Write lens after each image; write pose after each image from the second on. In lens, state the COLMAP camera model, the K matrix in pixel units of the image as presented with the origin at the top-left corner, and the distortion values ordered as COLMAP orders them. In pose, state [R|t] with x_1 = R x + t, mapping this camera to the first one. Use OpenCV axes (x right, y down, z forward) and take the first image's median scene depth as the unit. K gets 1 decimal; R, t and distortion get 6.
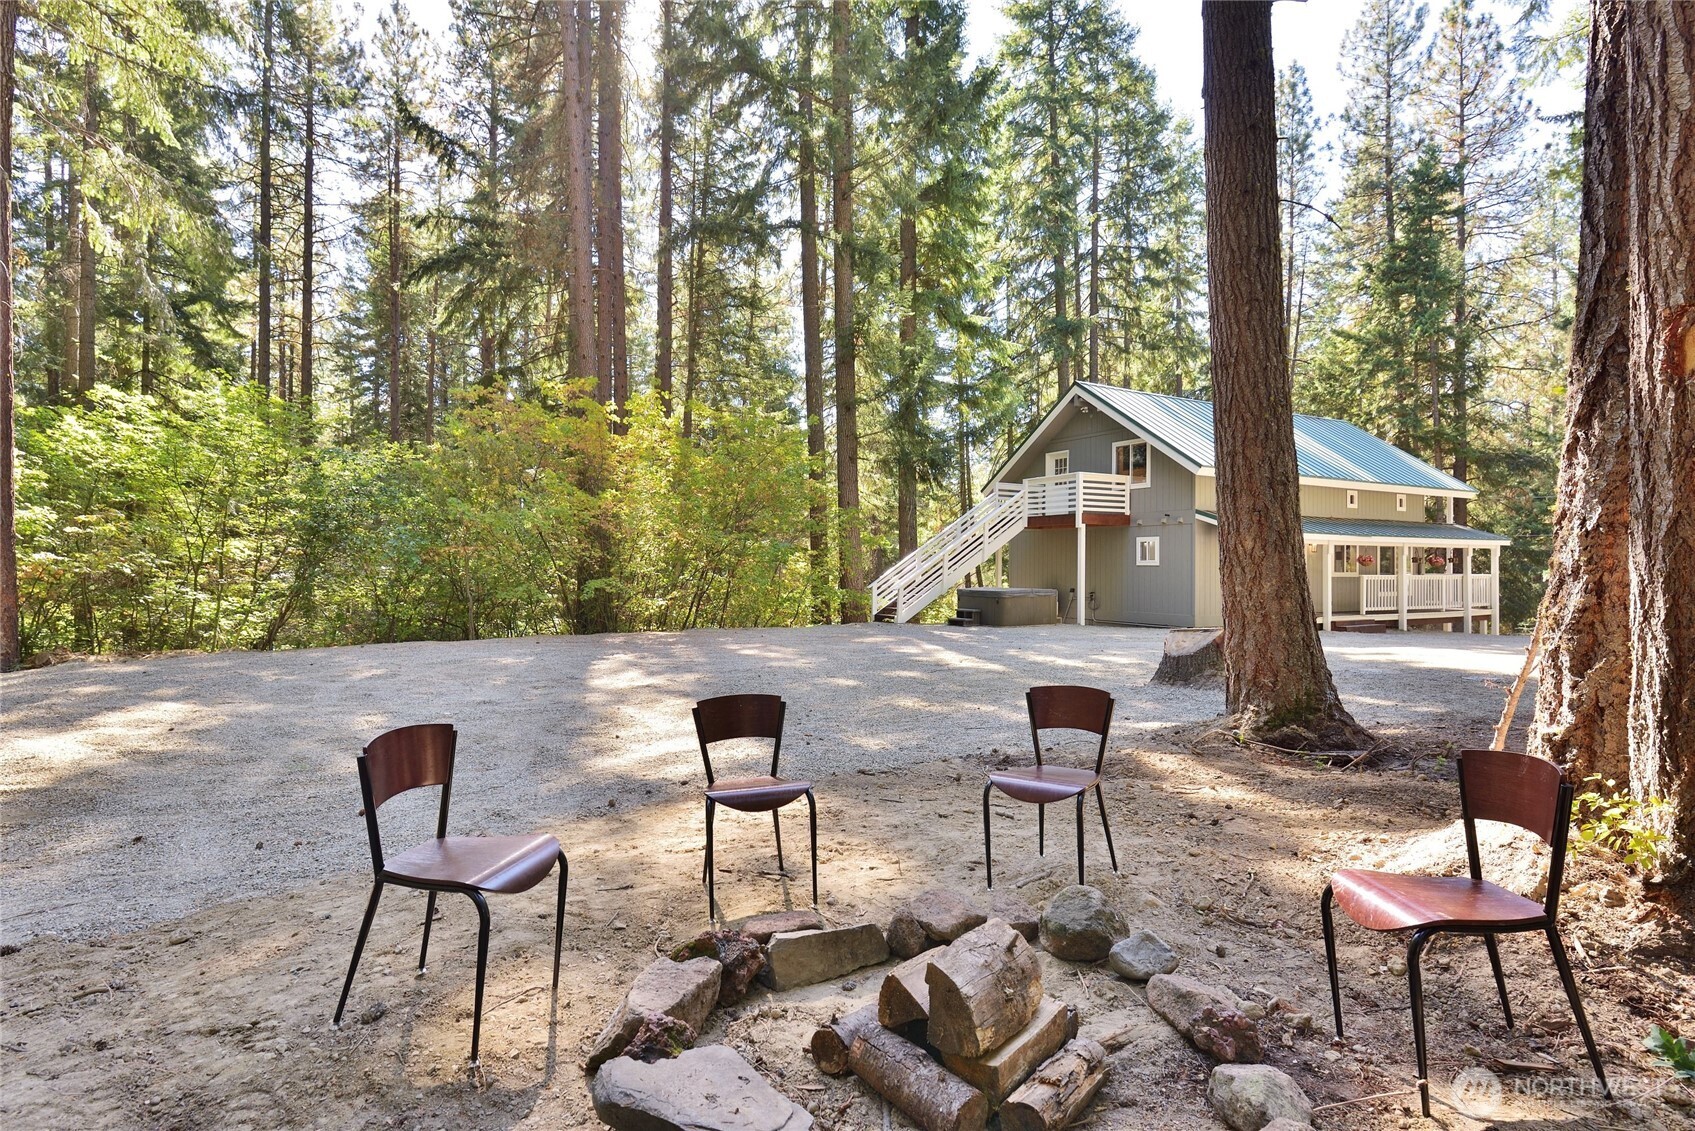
lens RADIAL K [[893.1, 0, 848.2], [0, 893.1, 545.7], [0, 0, 1]] dist [0.000469, 0.000185]
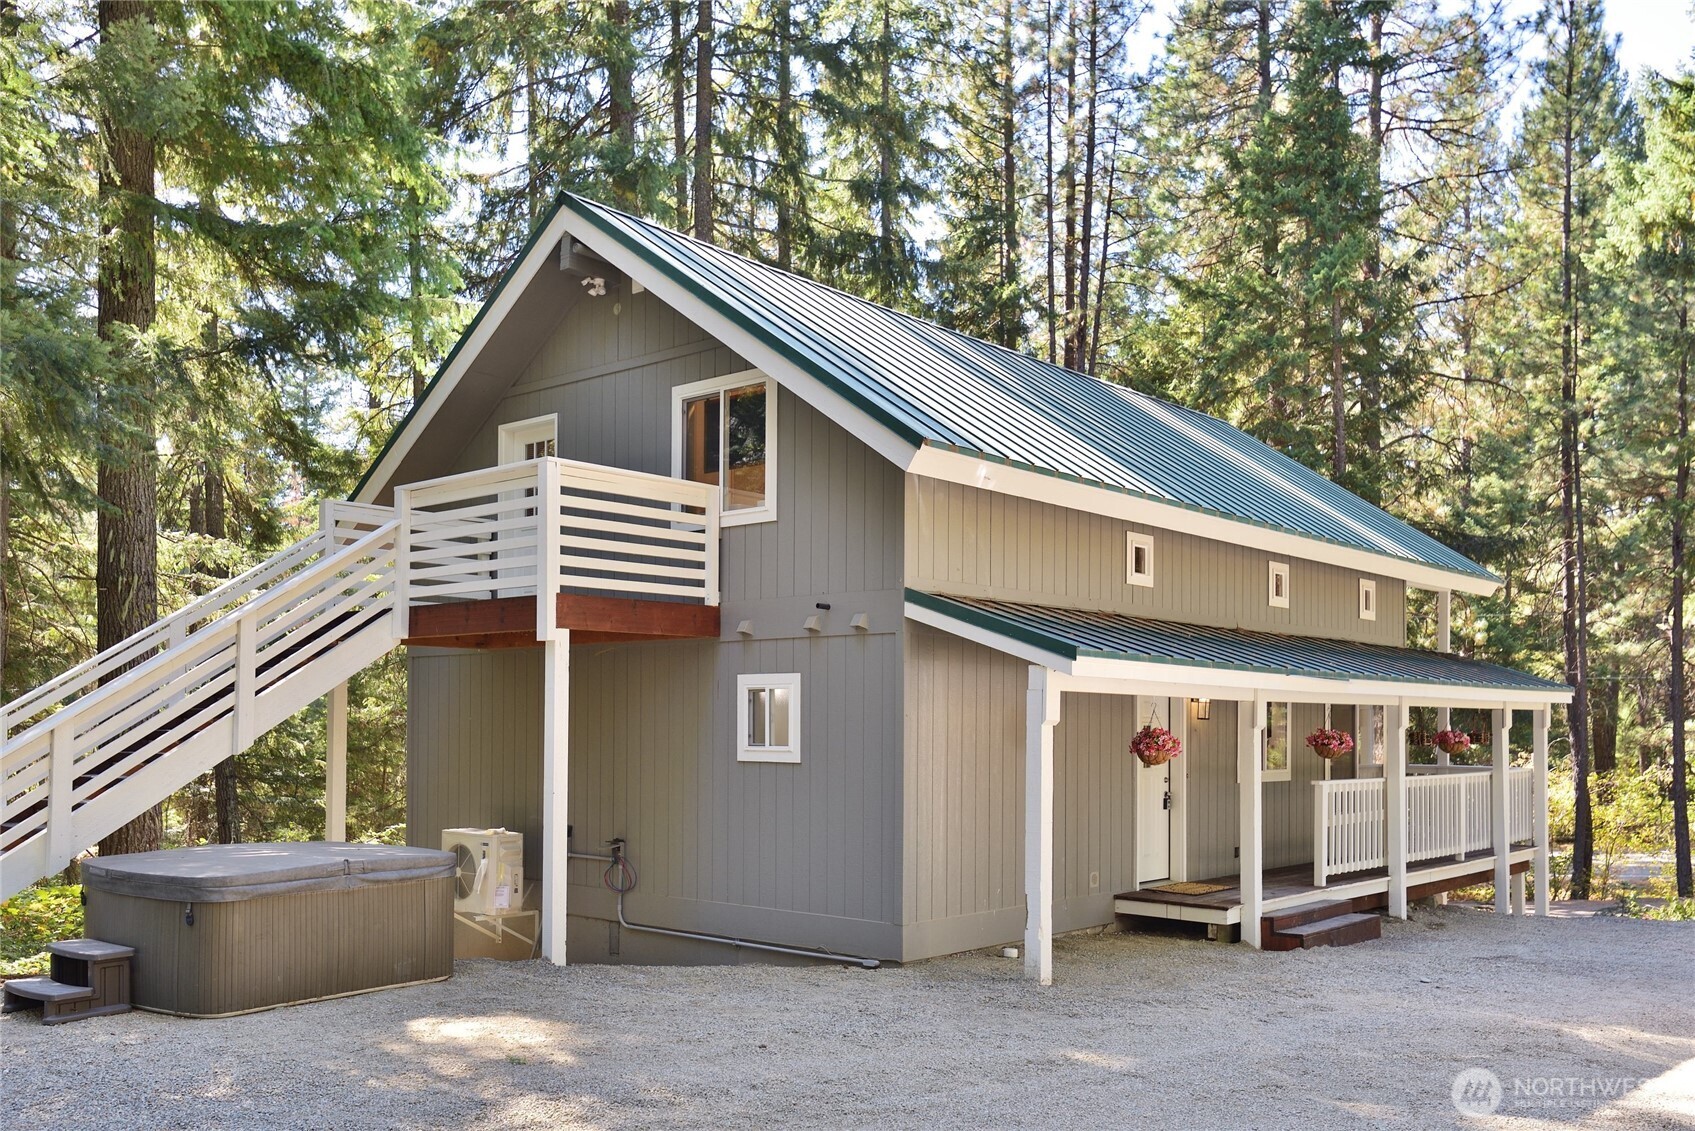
lens RADIAL K [[1429.7, 0, 847.5], [0, 1429.7, 565.5], [0, 0, 1]] dist [0.004864, 0.001186]
pose [[0.948694, 0.034661, 0.314290, 0.193157], [-0.007369, 0.996127, -0.087613, -0.003538], [-0.316110, 0.080802, 0.945275, 0.484288]]
